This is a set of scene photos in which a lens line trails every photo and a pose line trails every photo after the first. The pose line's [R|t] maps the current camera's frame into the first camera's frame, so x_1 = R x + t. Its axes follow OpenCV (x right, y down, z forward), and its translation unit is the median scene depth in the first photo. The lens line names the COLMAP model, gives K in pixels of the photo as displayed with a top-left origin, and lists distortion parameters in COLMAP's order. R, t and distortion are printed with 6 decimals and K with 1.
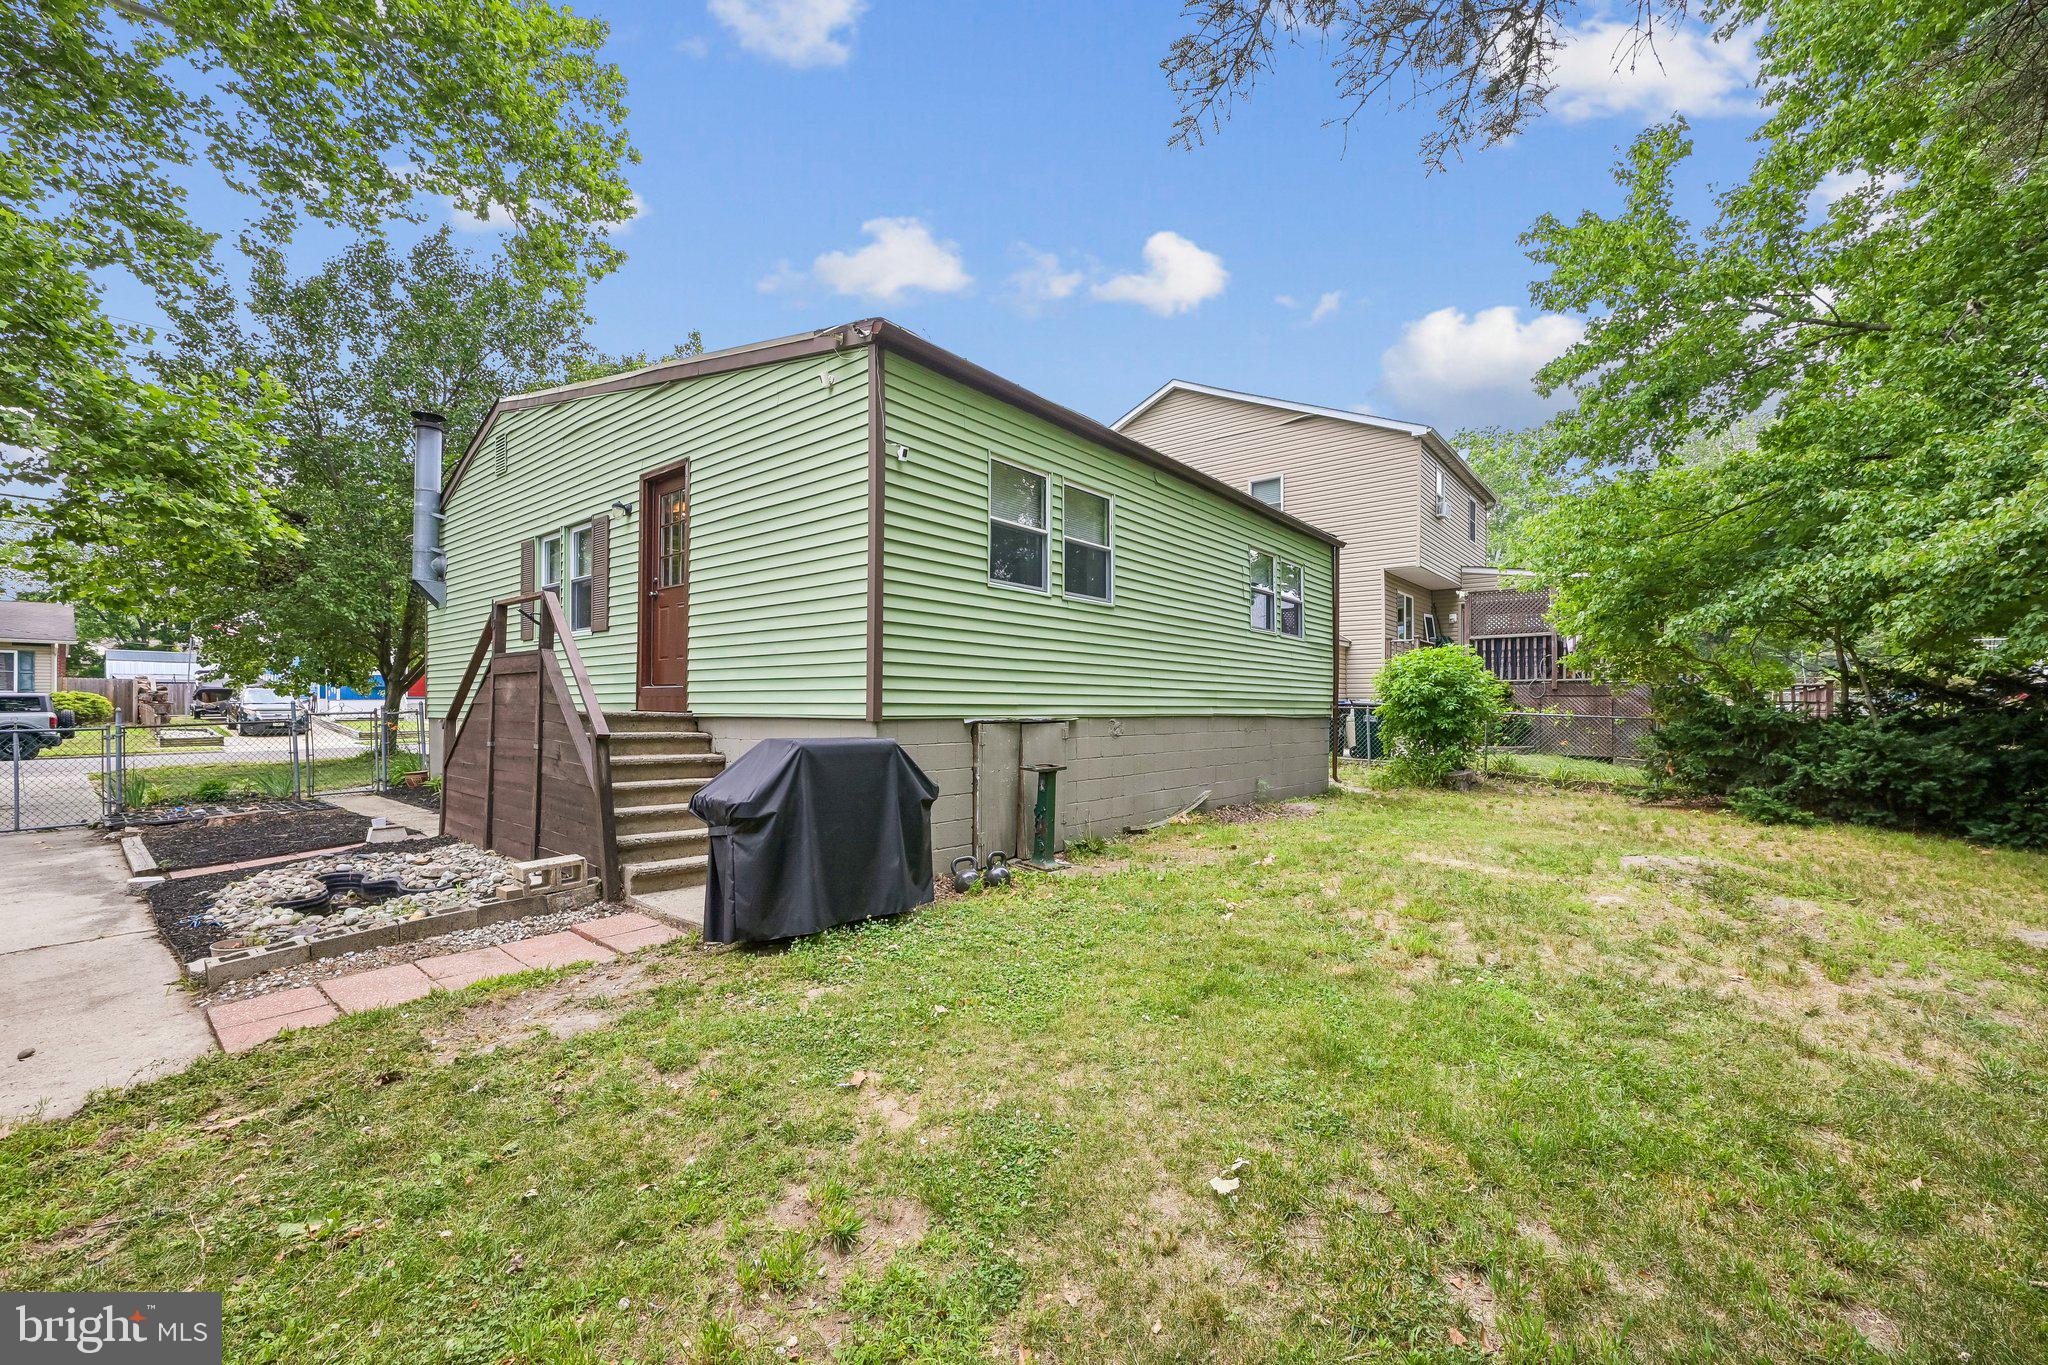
lens RADIAL K [[829.3, 0, 1024.0], [0, 829.3, 682.5], [0, 0, 1]] dist [-0.000650, -0.000180]
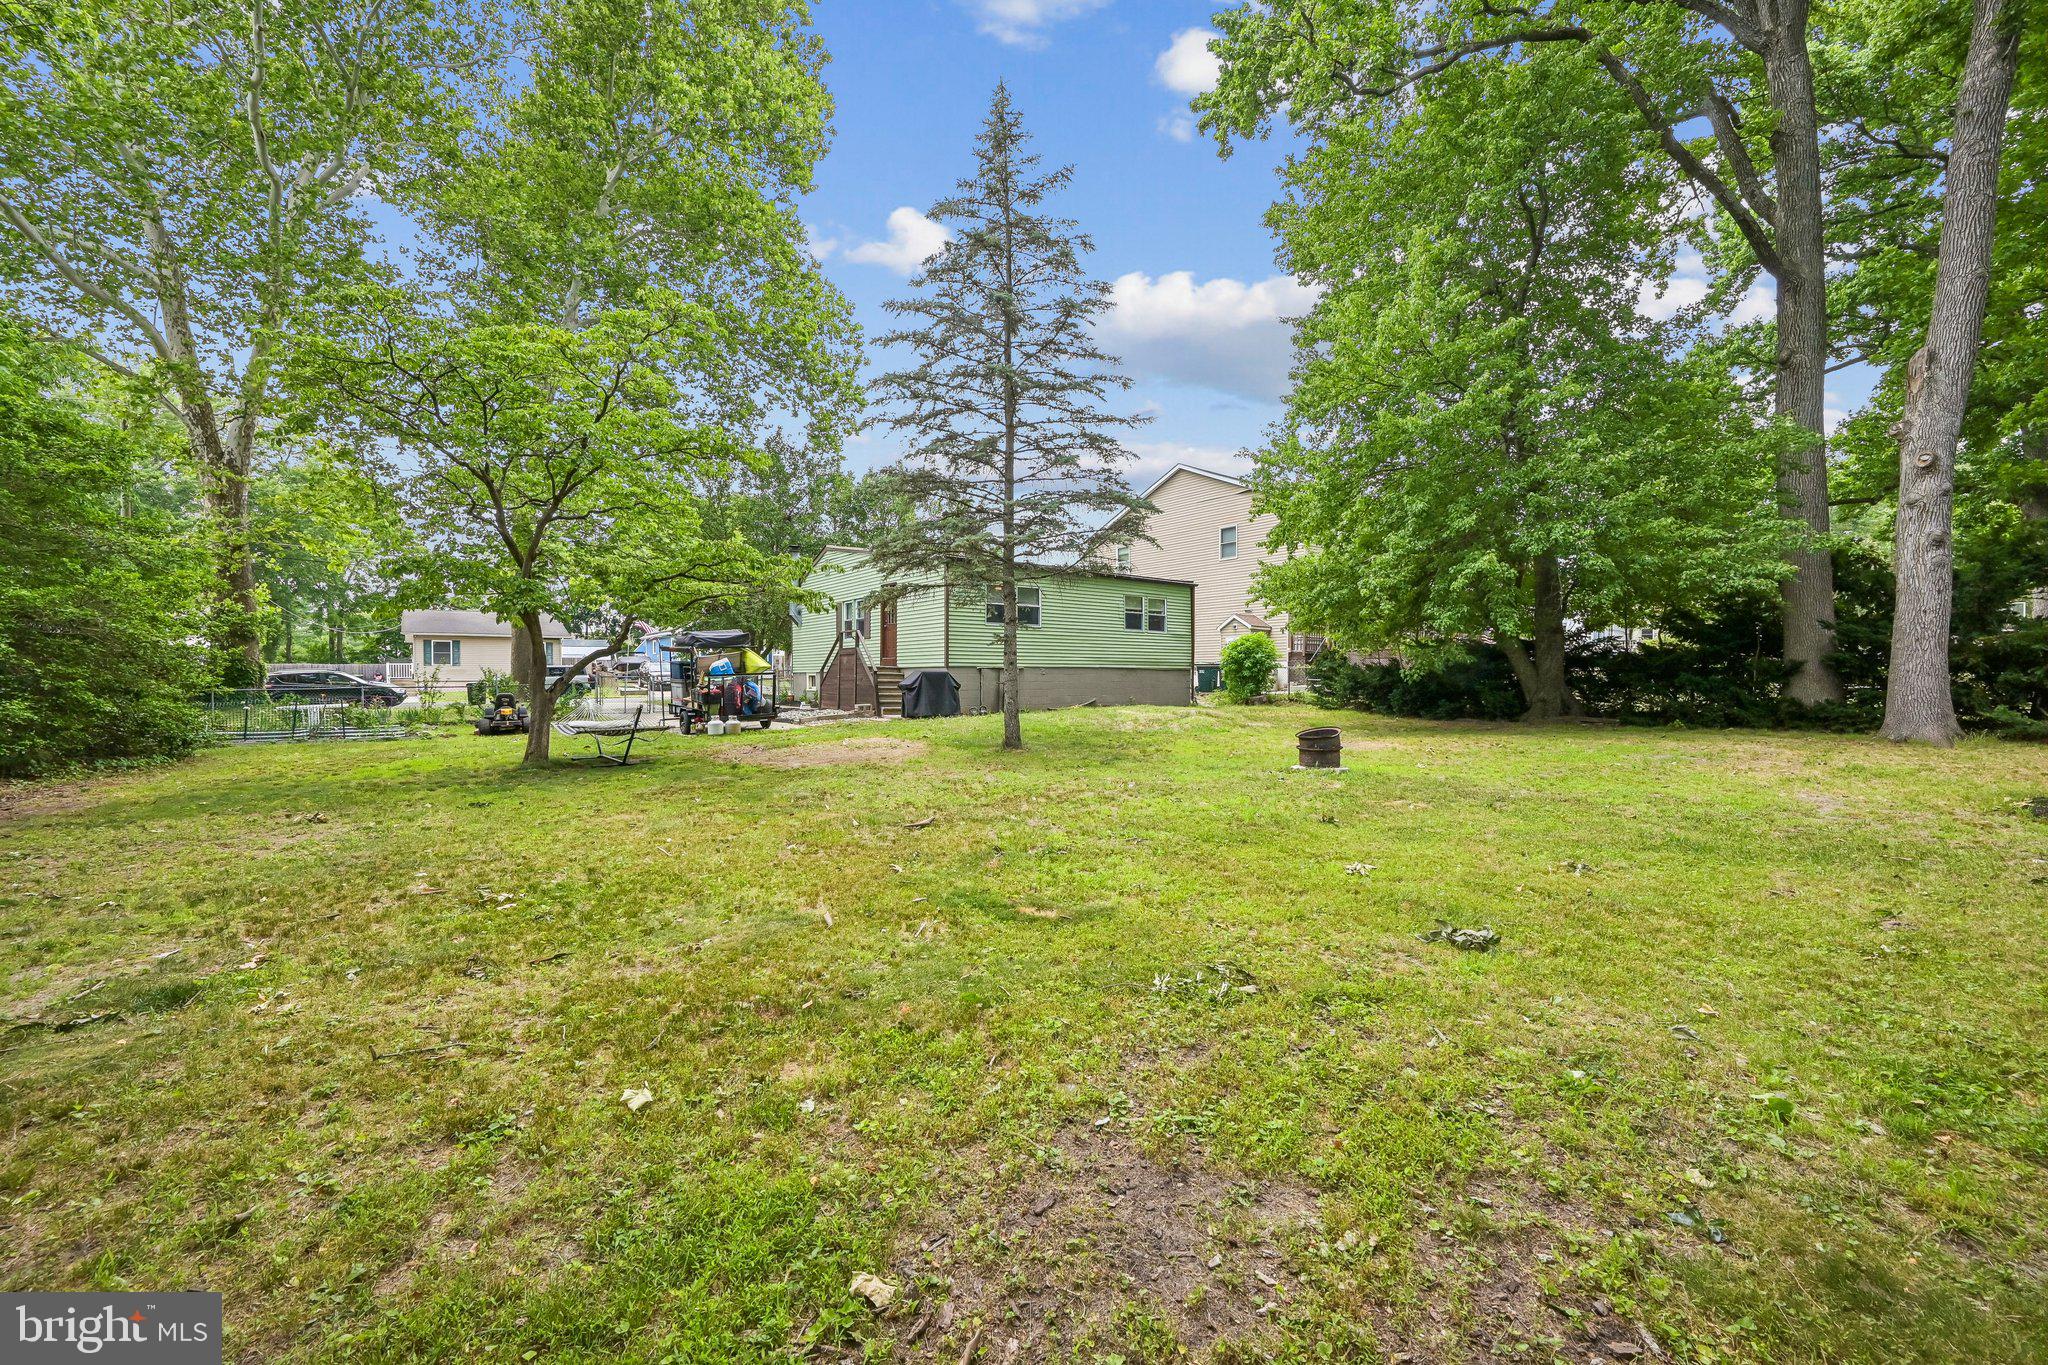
lens RADIAL K [[829.3, 0, 1024.0], [0, 829.3, 682.5], [0, 0, 1]] dist [-0.000650, -0.000180]
pose [[0.972496, 0.001798, -0.232914, 0.720751], [0.007550, 0.999201, 0.039238, -0.019113], [0.232799, -0.039917, 0.971705, -1.761513]]
